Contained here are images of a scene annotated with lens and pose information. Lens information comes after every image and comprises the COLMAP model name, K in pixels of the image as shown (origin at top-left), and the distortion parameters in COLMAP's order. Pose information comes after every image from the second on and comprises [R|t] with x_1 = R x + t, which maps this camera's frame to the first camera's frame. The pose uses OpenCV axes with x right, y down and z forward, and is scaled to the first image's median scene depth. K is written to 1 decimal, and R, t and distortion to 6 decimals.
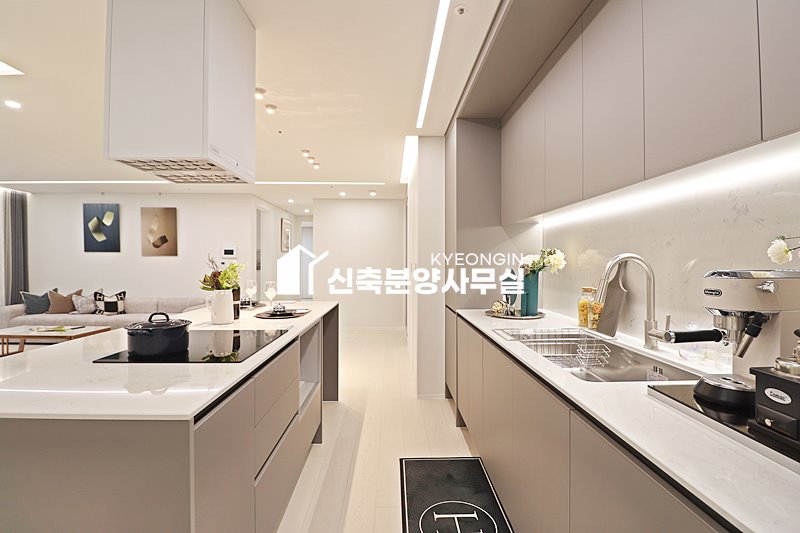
lens RADIAL K [[372.2, 0, 395.7], [0, 372.2, 257.7], [0, 0, 1]] dist [0.005319, -0.014710]
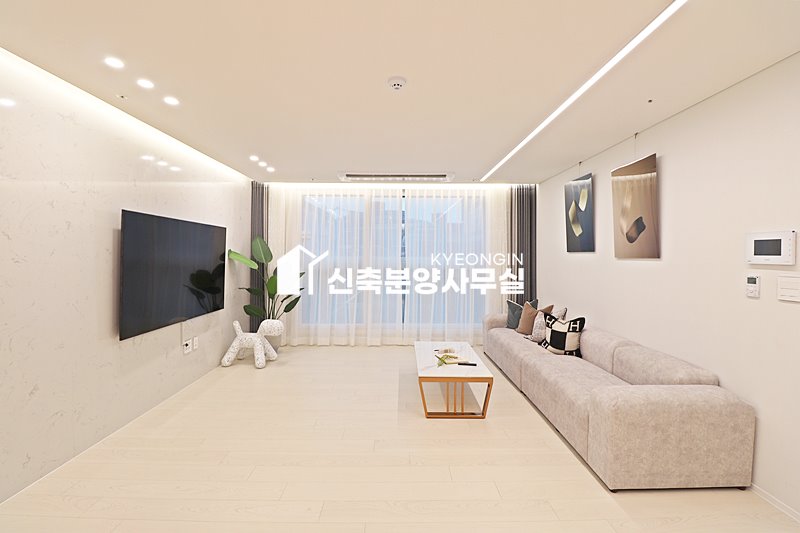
lens RADIAL K [[372.2, 0, 400.9], [0, 372.2, 261.4], [0, 0, 1]] dist [0.005319, -0.014710]
pose [[-0.005773, 0.011636, -0.999916, -0.131952], [0.005938, 0.999915, 0.011602, -0.008970], [0.999966, -0.005870, -0.005842, 0.713706]]
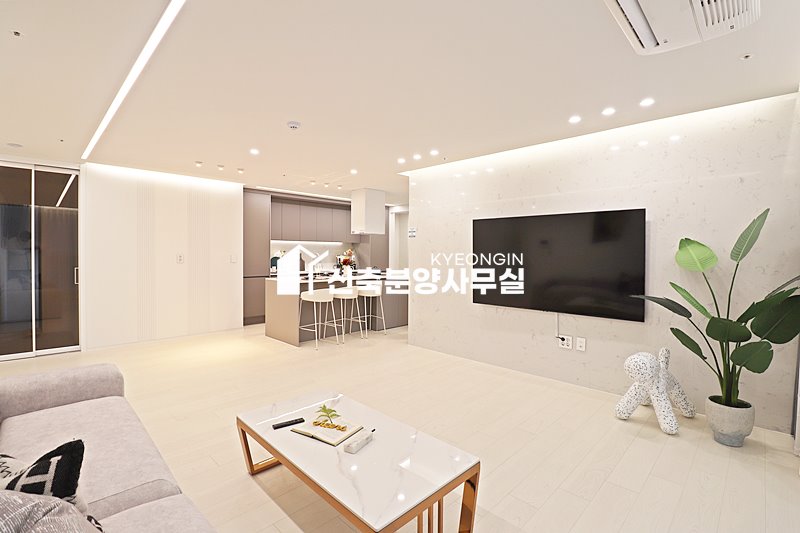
lens RADIAL K [[372.2, 0, 398.7], [0, 372.2, 262.5], [0, 0, 1]] dist [0.005319, -0.014710]
pose [[-0.699795, -0.025180, 0.713900, -0.998276], [-0.016288, 0.999681, 0.019294, 0.001352], [-0.714158, 0.001873, -0.699982, 0.973674]]
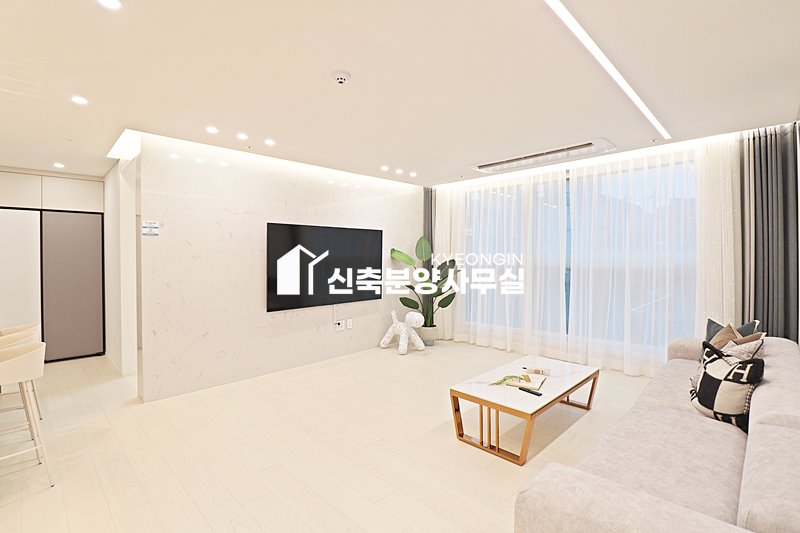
lens RADIAL K [[372.2, 0, 402.5], [0, 372.2, 258.4], [0, 0, 1]] dist [0.005319, -0.014710]
pose [[-0.713146, 0.005807, -0.700992, -0.289933], [0.012546, 0.999911, -0.004480, 0.000797], [0.700904, -0.011990, -0.713155, 1.014598]]
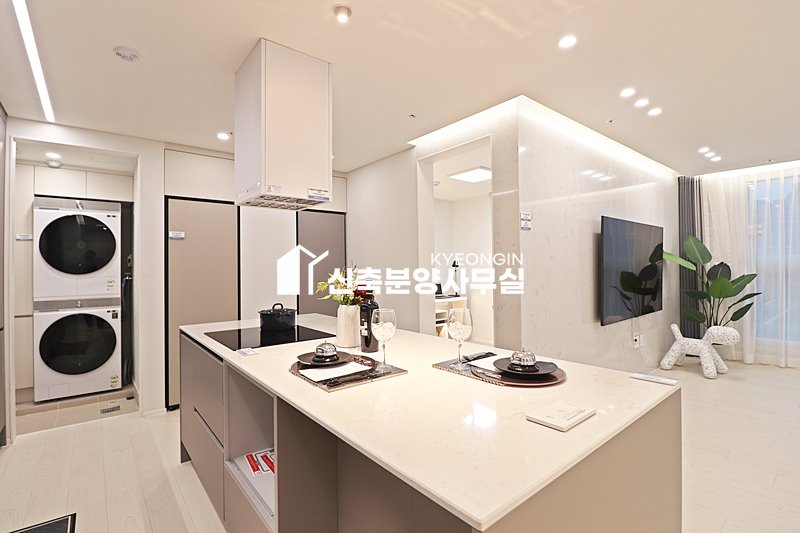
lens RADIAL K [[372.2, 0, 402.7], [0, 372.2, 260.8], [0, 0, 1]] dist [0.005319, -0.014710]
pose [[-0.778131, -0.003371, -0.628093, -0.016137], [0.018924, 0.999406, -0.028807, 0.006461], [0.627817, -0.034302, -0.777605, 0.609031]]
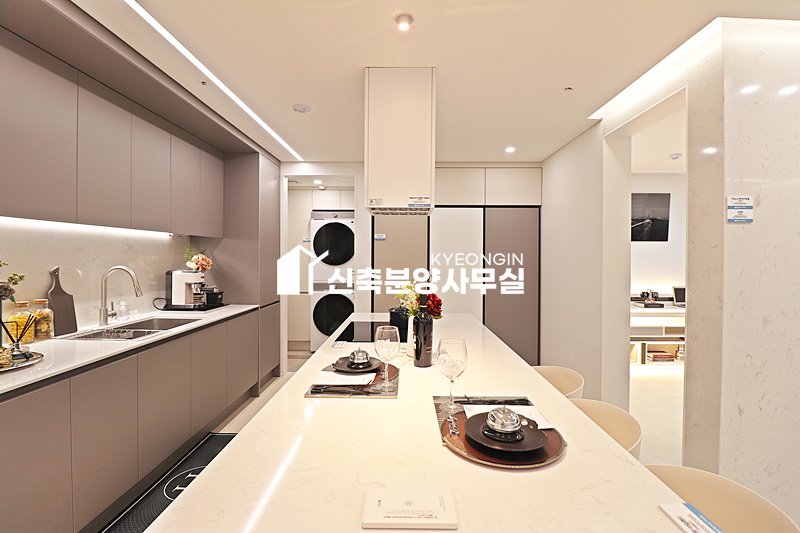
lens RADIAL K [[372.2, 0, 402.9], [0, 372.2, 260.3], [0, 0, 1]] dist [0.005319, -0.014710]
pose [[-0.999772, -0.006290, 0.020405, -0.158382], [-0.006335, 0.999978, -0.002157, -0.009759], [-0.020391, -0.002286, -0.999789, 0.645353]]
